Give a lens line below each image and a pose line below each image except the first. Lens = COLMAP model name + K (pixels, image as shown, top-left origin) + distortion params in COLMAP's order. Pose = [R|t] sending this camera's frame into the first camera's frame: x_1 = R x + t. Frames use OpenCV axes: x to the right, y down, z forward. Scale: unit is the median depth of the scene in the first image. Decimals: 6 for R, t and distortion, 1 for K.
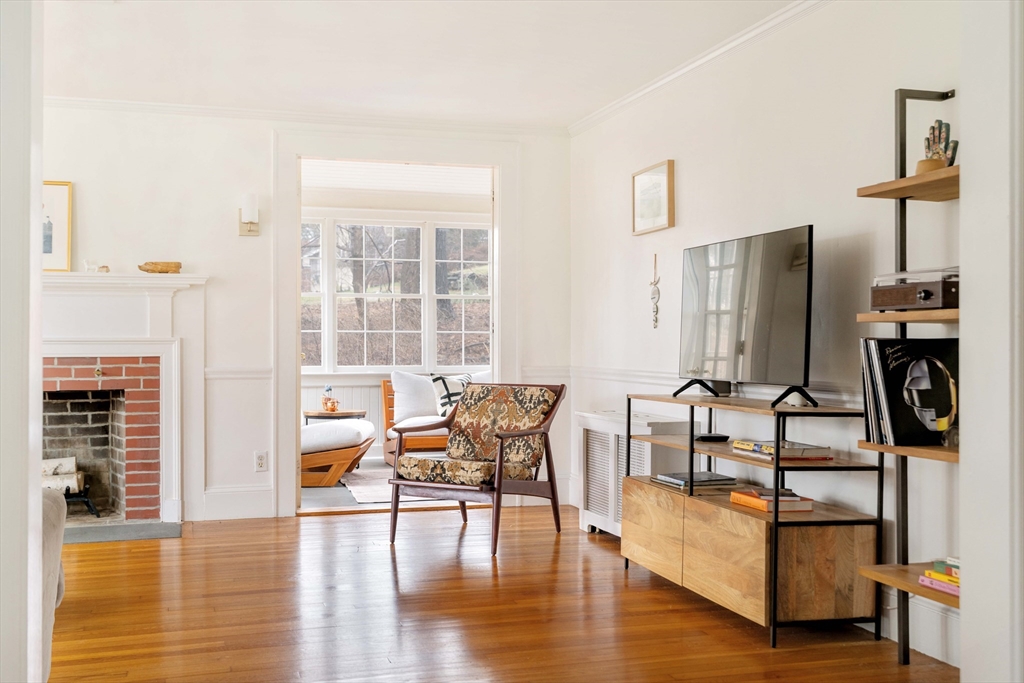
lens RADIAL K [[925.1, 0, 512.0], [0, 925.1, 341.5], [0, 0, 1]] dist [-0.000108, 0.002822]
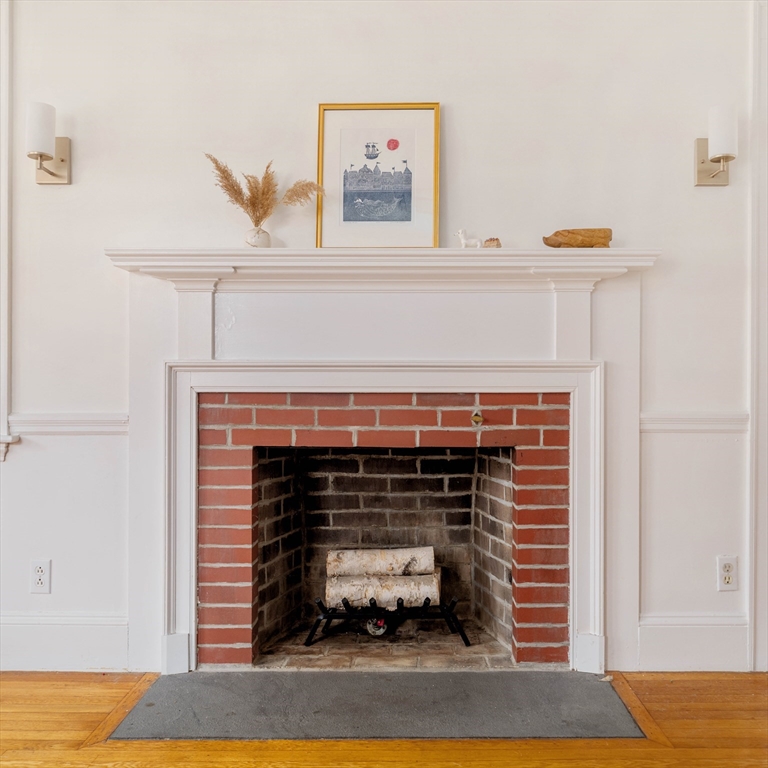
lens RADIAL K [[776.2, 0, 384.0], [0, 776.2, 384.0], [0, 0, 1]] dist [0.004618, 0.003674]
pose [[0.925565, 0.005828, -0.378544, -0.300292], [-0.001368, 0.999926, 0.012048, 0.004858], [0.378586, -0.010634, 0.925505, 0.489142]]
